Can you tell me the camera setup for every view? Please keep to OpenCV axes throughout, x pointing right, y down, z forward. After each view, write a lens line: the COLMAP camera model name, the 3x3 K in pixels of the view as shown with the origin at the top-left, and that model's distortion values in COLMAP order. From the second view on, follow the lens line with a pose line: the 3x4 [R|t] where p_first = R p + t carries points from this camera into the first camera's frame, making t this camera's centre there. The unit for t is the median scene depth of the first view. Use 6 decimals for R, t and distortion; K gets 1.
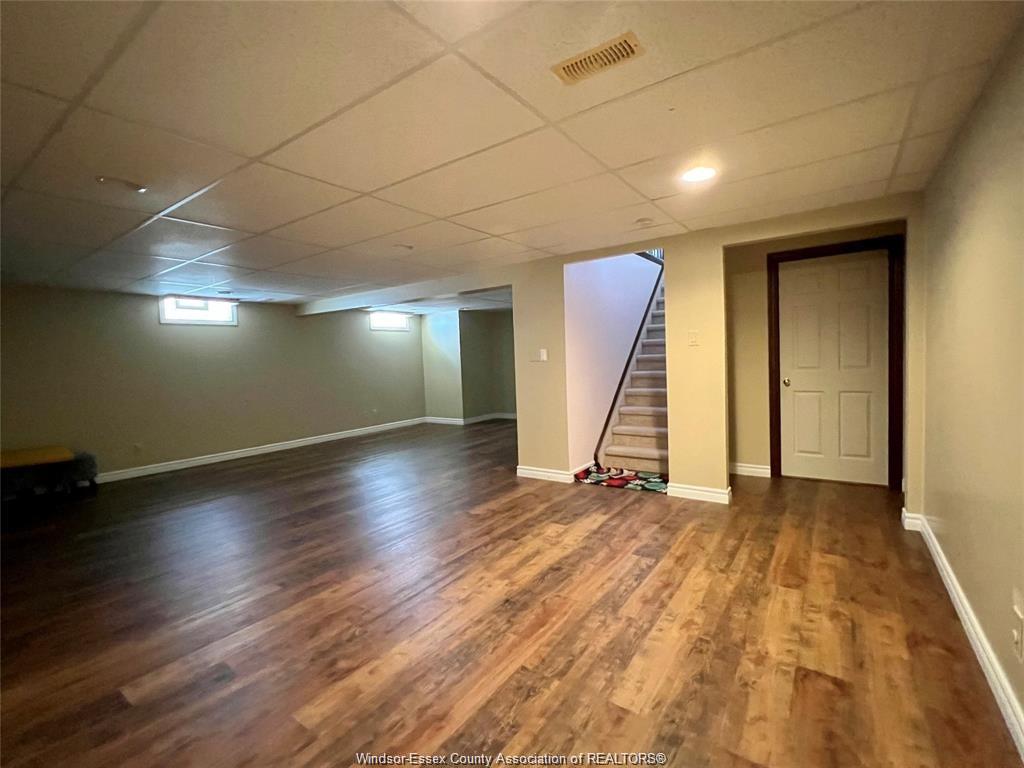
lens RADIAL K [[455.9, 0, 511.5], [0, 455.9, 385.0], [0, 0, 1]] dist [0.000115, -0.000014]
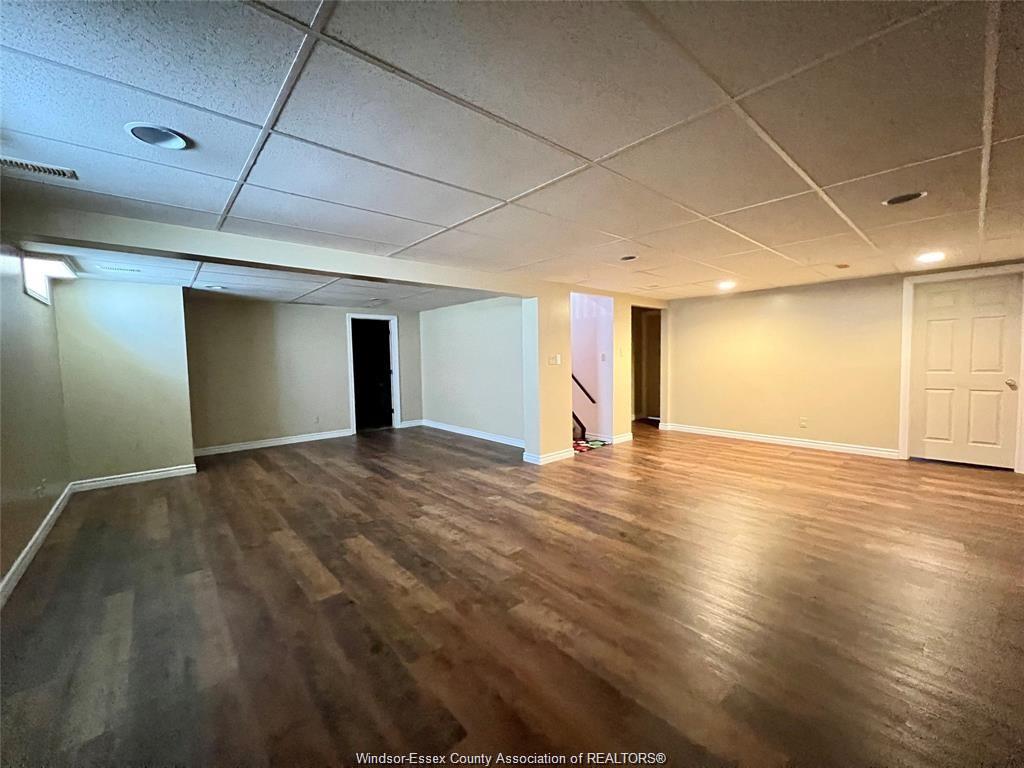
lens RADIAL K [[410.4, 0, 512.2], [0, 410.4, 382.8], [0, 0, 1]] dist [-0.000891, 0.000687]
pose [[0.234655, -0.017735, 0.971917, -2.070654], [0.064848, 0.997892, 0.002552, -0.026734], [-0.969913, 0.062428, 0.235311, 1.708575]]
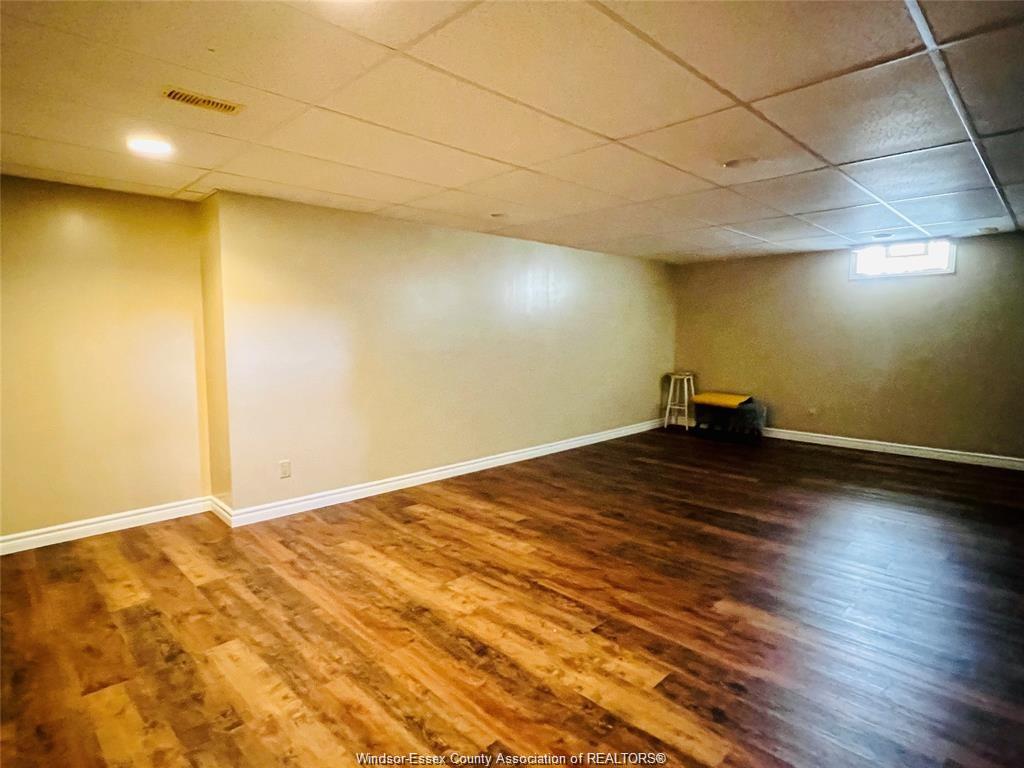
lens RADIAL K [[563.1, 0, 511.2], [0, 563.1, 381.9], [0, 0, 1]] dist [-0.001140, 0.000559]
pose [[-0.169672, 0.131274, -0.976718, 1.024662], [-0.050681, 0.988615, 0.141677, -0.147922], [0.984197, 0.073540, -0.161087, 1.346601]]
